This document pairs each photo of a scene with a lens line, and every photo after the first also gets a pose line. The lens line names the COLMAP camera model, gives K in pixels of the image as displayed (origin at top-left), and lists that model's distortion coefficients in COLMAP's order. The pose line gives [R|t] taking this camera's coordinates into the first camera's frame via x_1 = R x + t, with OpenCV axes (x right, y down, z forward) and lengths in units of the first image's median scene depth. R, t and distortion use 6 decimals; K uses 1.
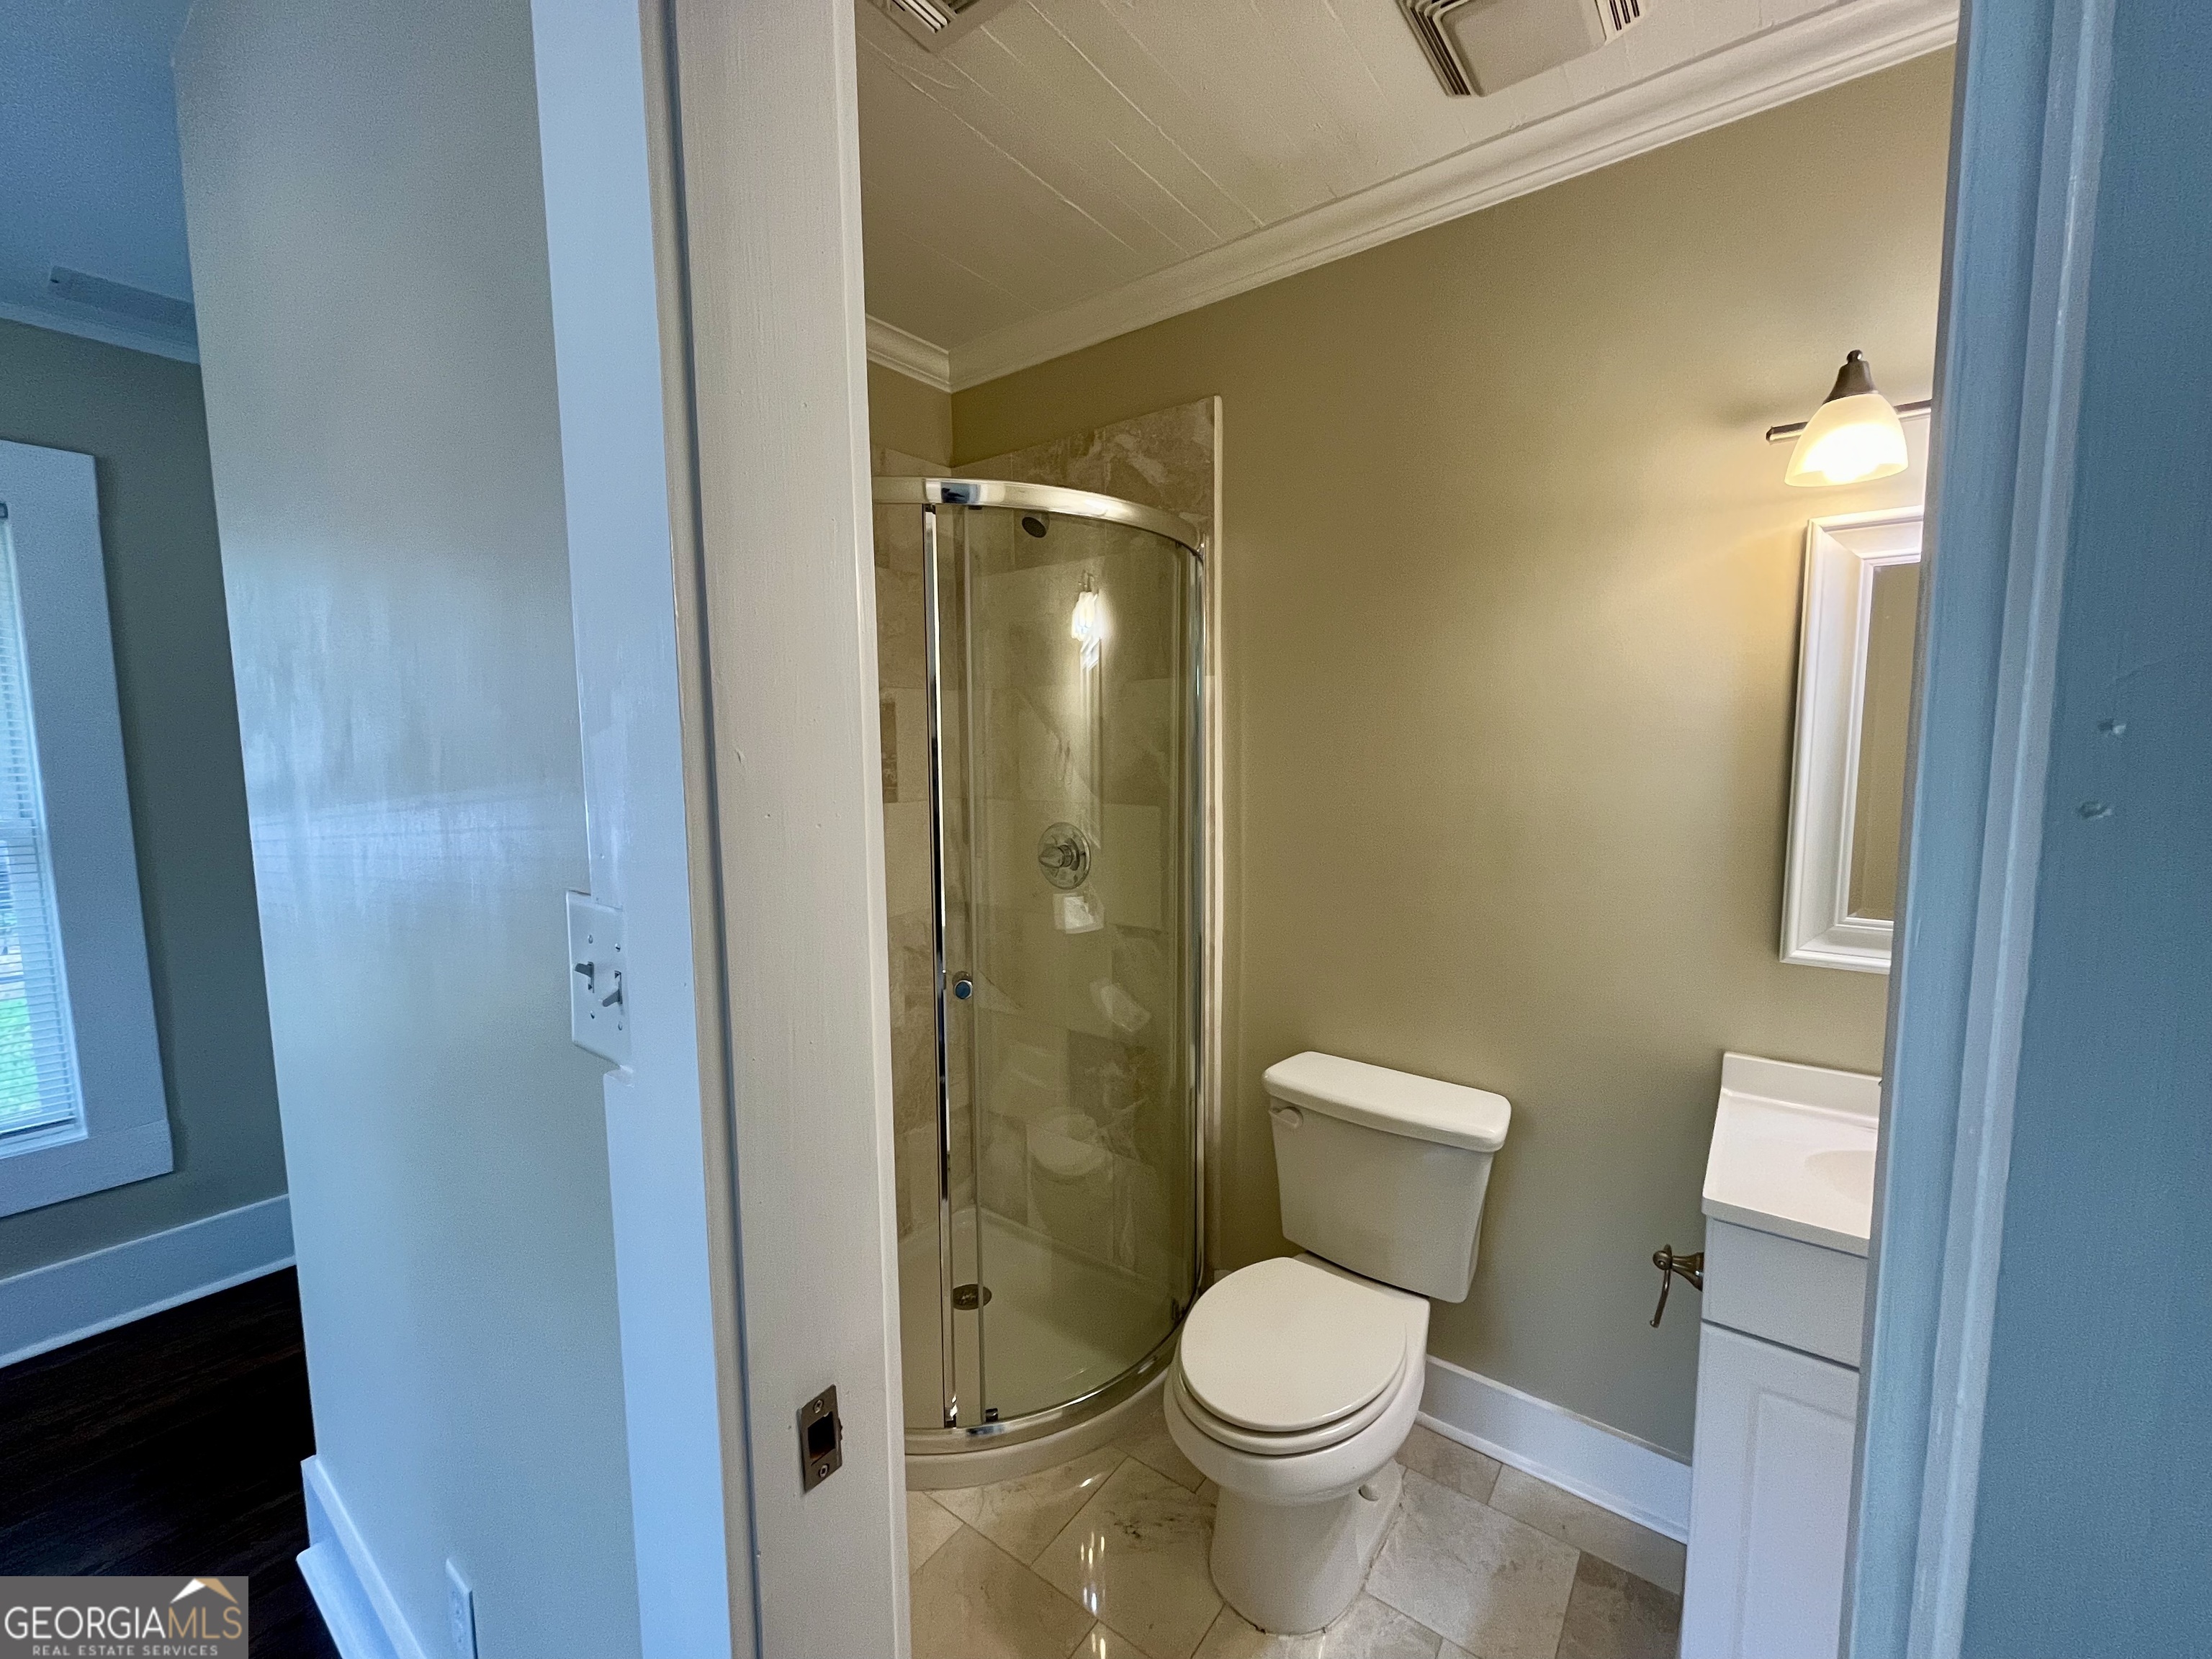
lens RADIAL K [[888.7, 0, 1149.3], [0, 888.7, 831.6], [0, 0, 1]] dist [-0.001083, -0.000783]
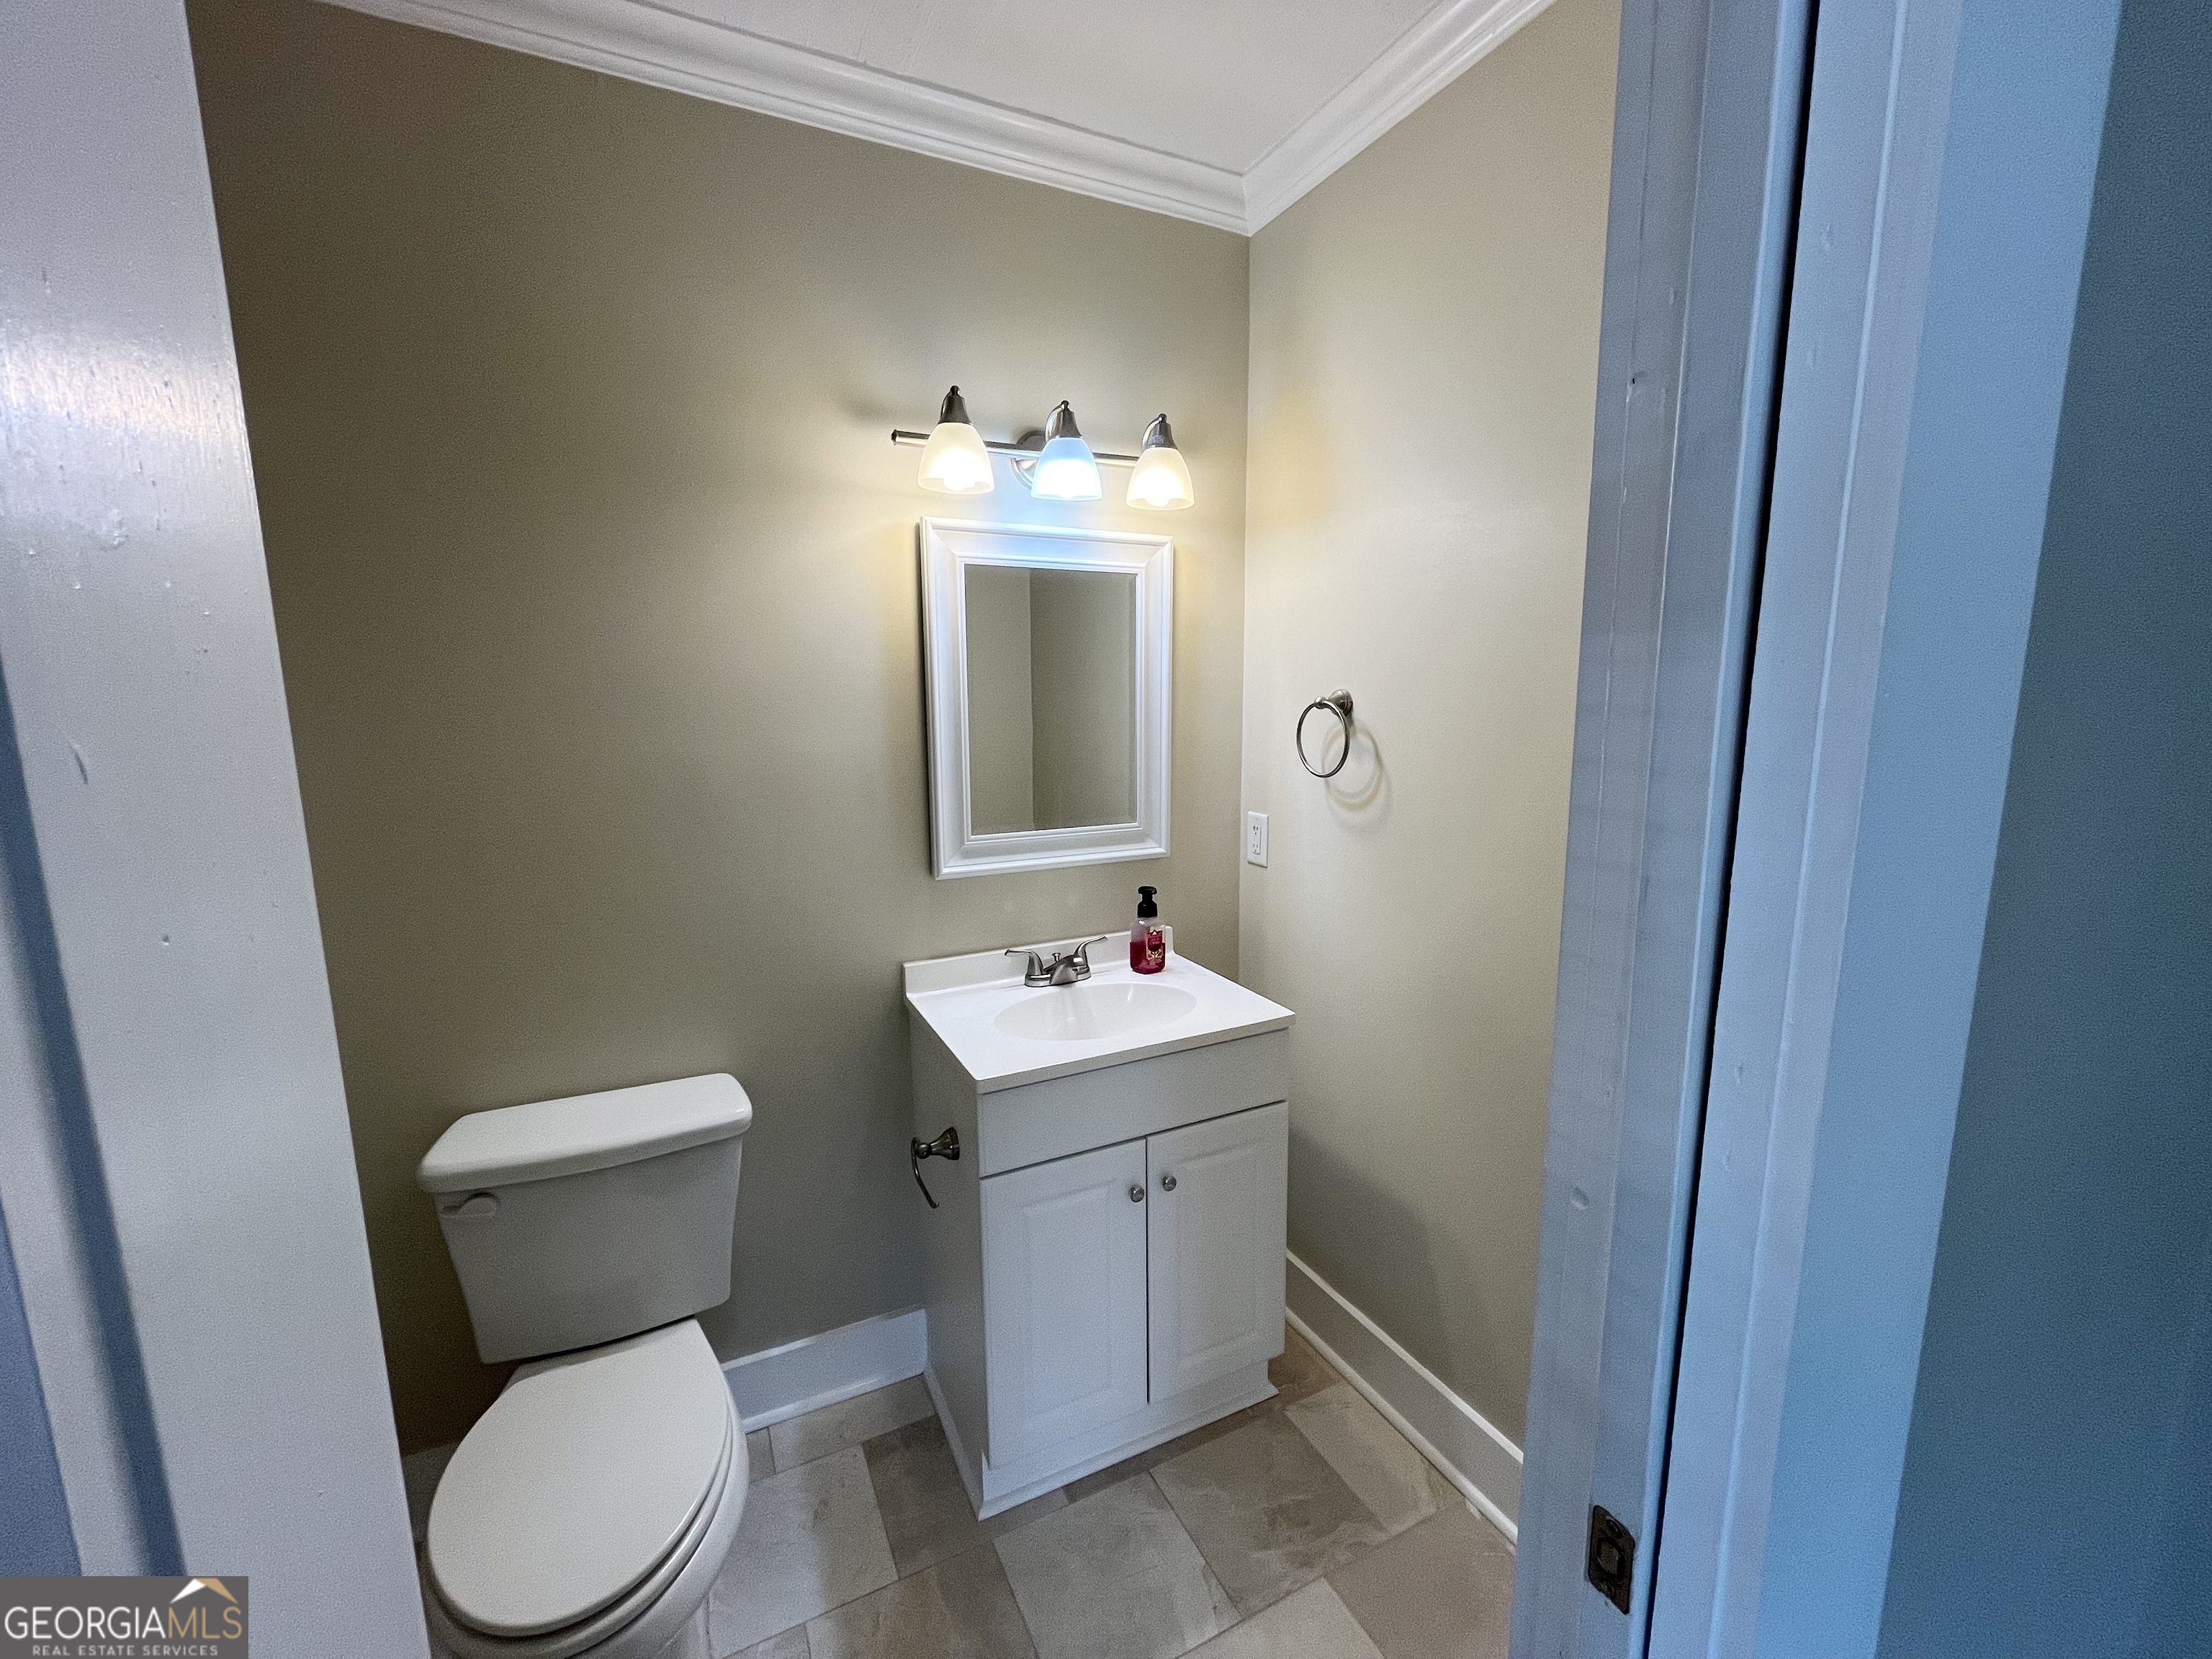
lens RADIAL K [[888.7, 0, 1105.3], [0, 888.7, 828.9], [0, 0, 1]] dist [-0.001083, -0.000783]
pose [[0.474656, -0.135424, 0.869691, -0.241594], [0.093013, 0.990277, 0.103437, -0.029188], [-0.875243, 0.031796, 0.482637, 0.199249]]
